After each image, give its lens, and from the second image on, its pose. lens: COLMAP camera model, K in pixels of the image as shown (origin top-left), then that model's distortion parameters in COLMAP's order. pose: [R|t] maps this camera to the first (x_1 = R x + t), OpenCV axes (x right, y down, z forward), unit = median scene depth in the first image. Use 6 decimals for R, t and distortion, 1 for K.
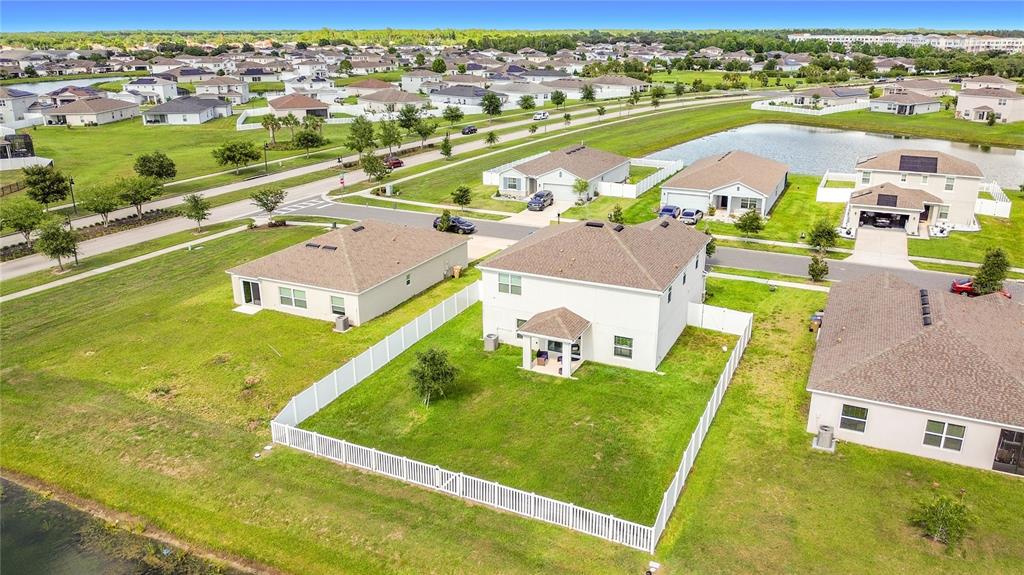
lens RADIAL K [[749.1, 0, 508.9], [0, 749.1, 291.1], [0, 0, 1]] dist [0.049159, -0.103837]
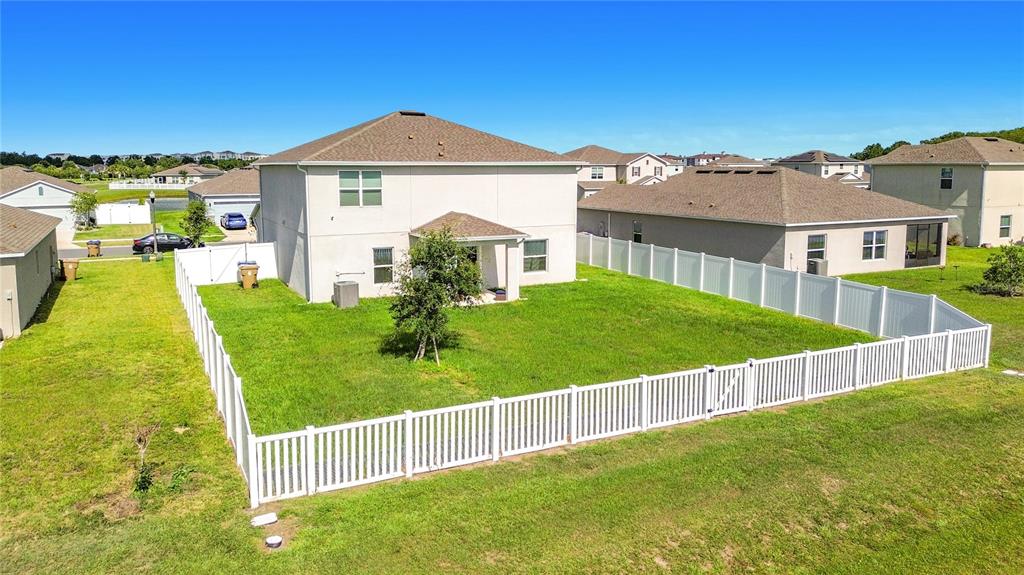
lens RADIAL K [[754.8, 0, 510.2], [0, 754.8, 250.5], [0, 0, 1]] dist [0.031081, -0.036053]
pose [[0.608046, -0.087643, 0.789049, -0.339280], [0.259991, 0.961064, -0.093602, 0.105186], [-0.750123, 0.262060, 0.607158, 0.471109]]
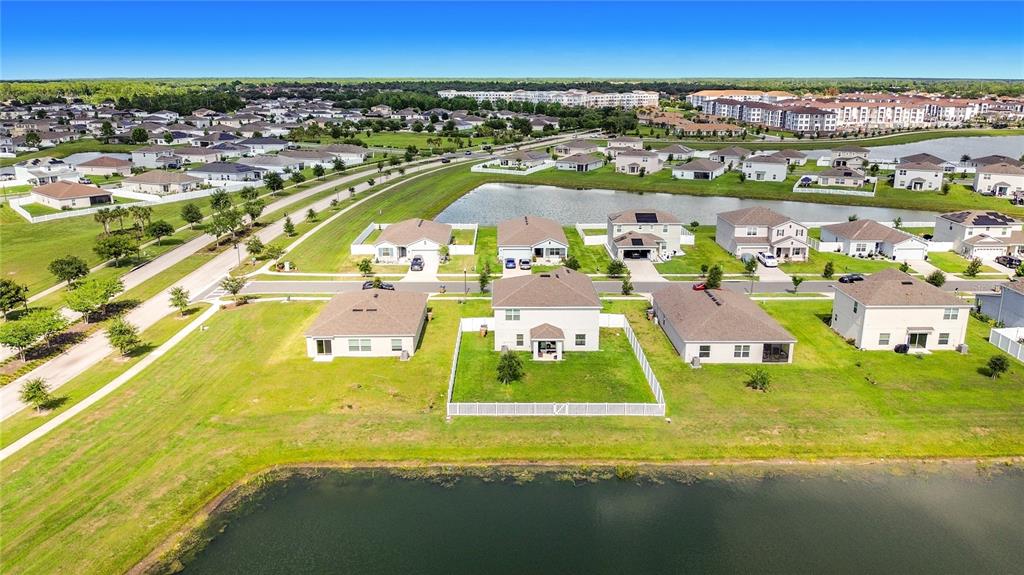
lens RADIAL K [[749.1, 0, 508.9], [0, 749.1, 291.1], [0, 0, 1]] dist [0.049159, -0.103837]
pose [[0.896866, -0.117854, 0.426311, -0.622769], [0.141734, 0.989599, -0.024603, -0.019022], [-0.418977, 0.082488, 0.904242, -0.480313]]
